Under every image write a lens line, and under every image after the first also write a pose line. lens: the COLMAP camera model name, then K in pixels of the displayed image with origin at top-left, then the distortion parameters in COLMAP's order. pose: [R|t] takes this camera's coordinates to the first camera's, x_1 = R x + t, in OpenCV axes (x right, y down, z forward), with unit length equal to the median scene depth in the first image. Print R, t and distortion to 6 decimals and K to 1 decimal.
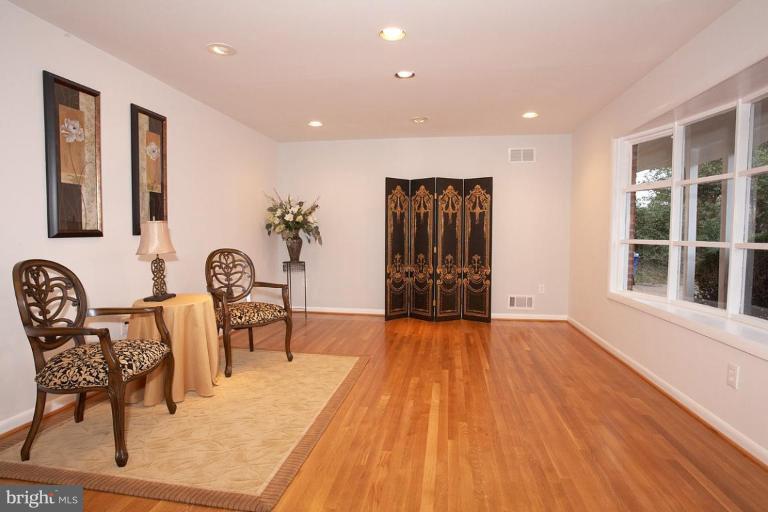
lens RADIAL K [[409.8, 0, 380.8], [0, 409.8, 231.3], [0, 0, 1]] dist [-0.072434, 0.041989]
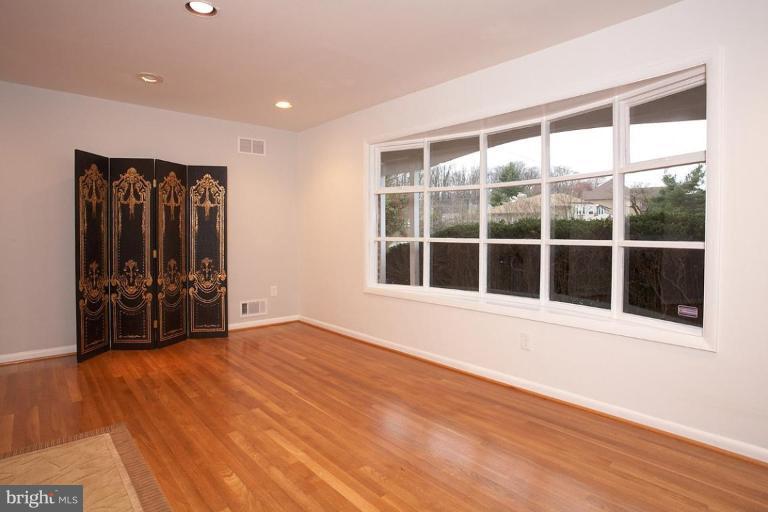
lens RADIAL K [[409.8, 0, 380.8], [0, 409.8, 231.3], [0, 0, 1]] dist [-0.072434, 0.041989]
pose [[0.645467, -0.002263, 0.763785, -0.166344], [-0.001241, 0.999991, 0.004012, -0.000463], [-0.763787, -0.003538, 0.645458, 0.197663]]
